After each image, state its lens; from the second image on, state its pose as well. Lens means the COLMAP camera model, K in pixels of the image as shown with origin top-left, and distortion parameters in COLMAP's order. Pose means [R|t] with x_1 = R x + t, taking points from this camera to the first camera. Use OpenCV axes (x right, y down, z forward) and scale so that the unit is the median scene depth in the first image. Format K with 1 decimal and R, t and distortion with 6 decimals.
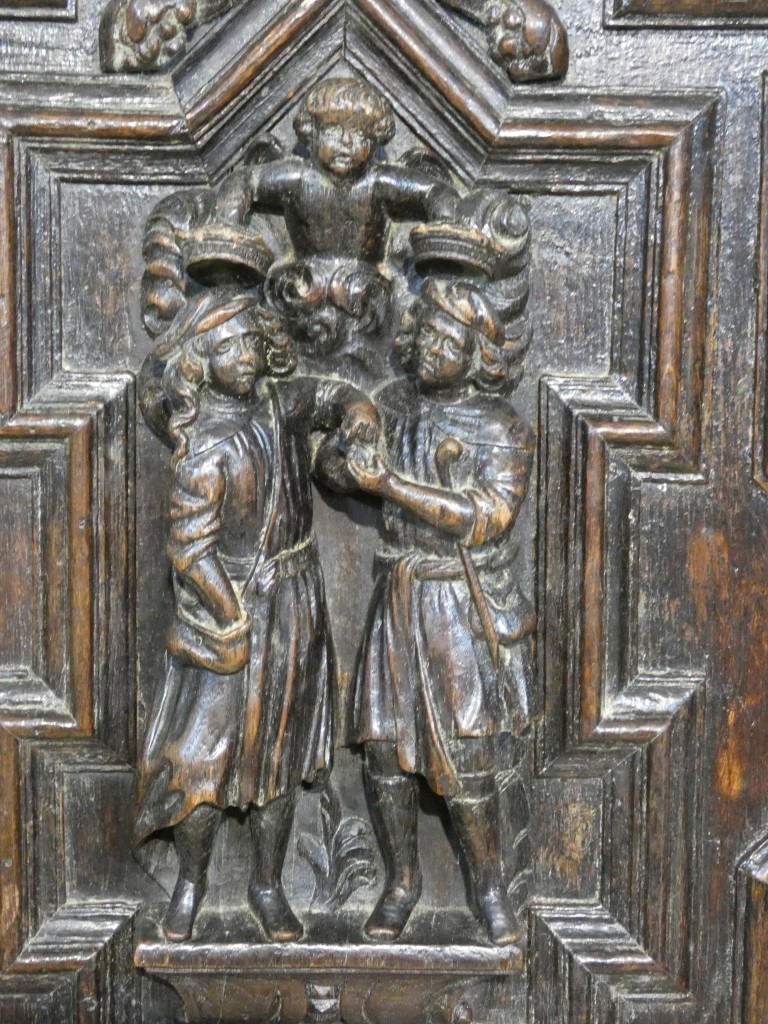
lens RADIAL K [[1849.1, 0, 385.6], [0, 1849.1, 515.3], [0, 0, 1]] dist [0.230810, -1.612109]
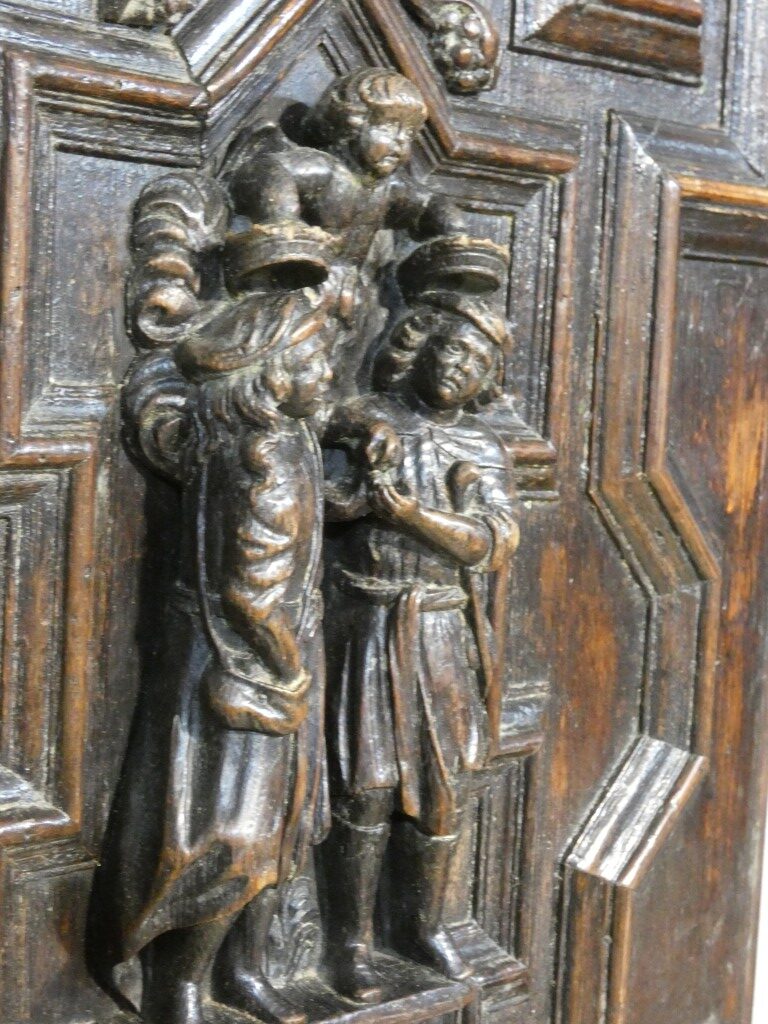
lens RADIAL K [[1819.7, 0, 384.3], [0, 1819.7, 514.1], [0, 0, 1]] dist [0.083028, -0.200130]
pose [[0.741741, -0.034689, 0.669789, -0.605675], [0.031900, 0.999356, 0.016430, -0.029982], [-0.669927, 0.009179, 0.742370, 0.321659]]
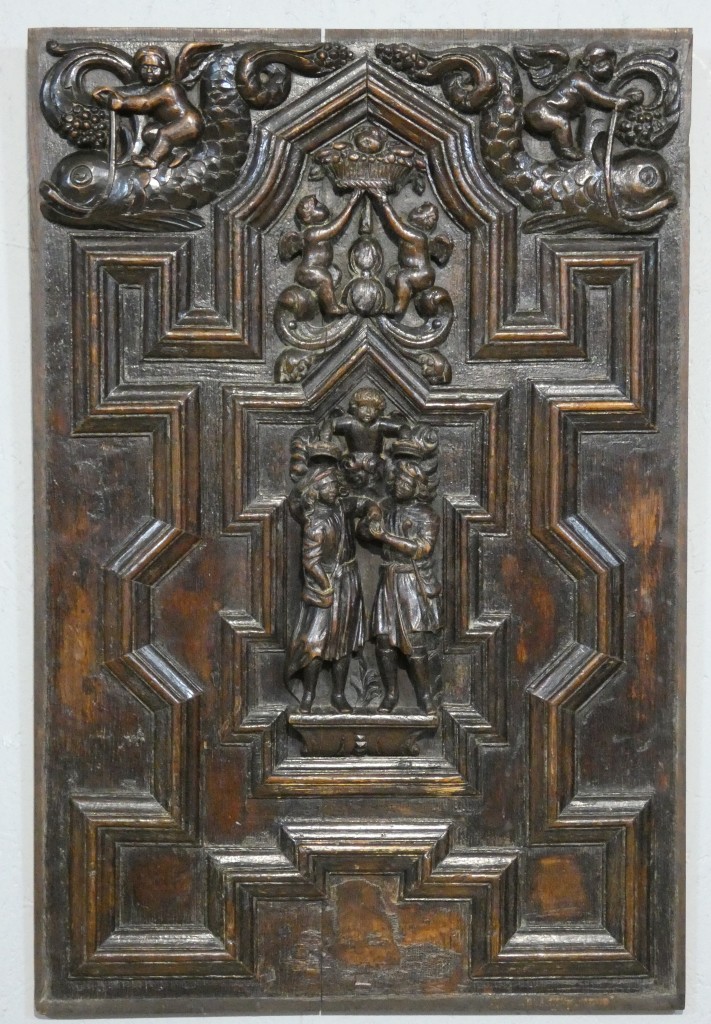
lens RADIAL K [[2393.0, 0, 386.1], [0, 2393.0, 533.7], [0, 0, 1]] dist [0.418602, -3.574545]
pose [[0.999950, -0.007694, 0.006317, -0.018188], [0.008004, 0.998688, -0.050574, 0.149346], [-0.005920, 0.050622, 0.998700, -2.382945]]
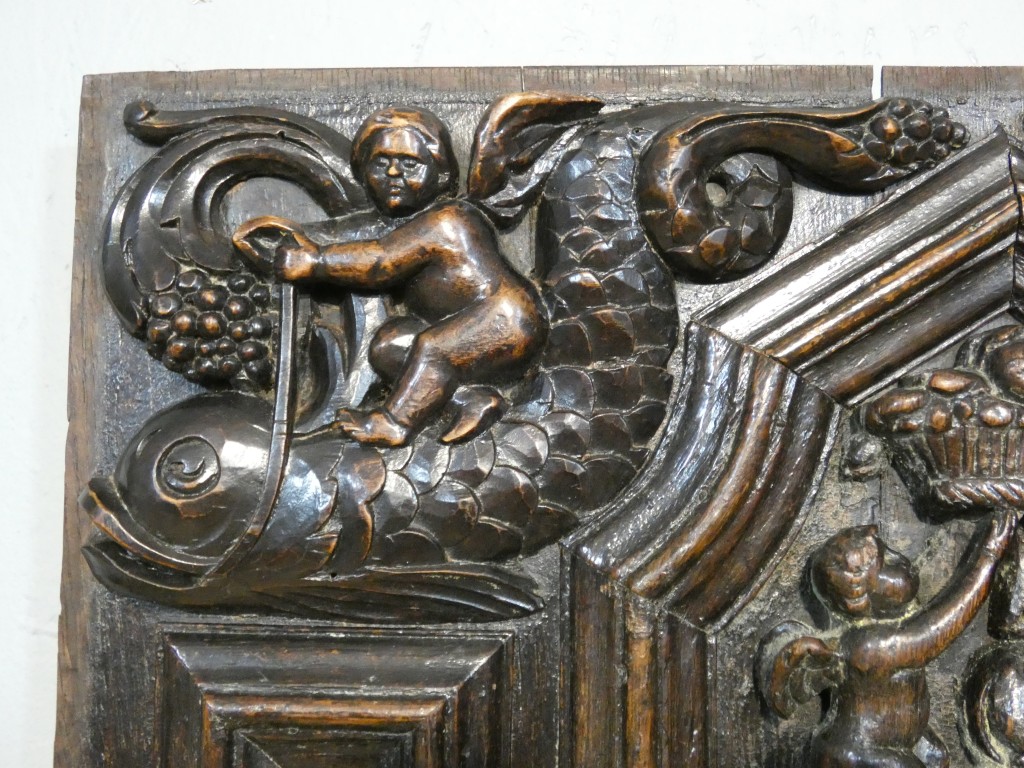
lens RADIAL K [[1228.5, 0, 513.0], [0, 1228.5, 381.8], [0, 0, 1]] dist [0.016714, -0.051270]
pose [[0.996666, -0.002194, -0.081556, -0.212510], [-0.014668, 0.978531, -0.205577, -0.437929], [0.080256, 0.206087, 0.975237, 0.361822]]
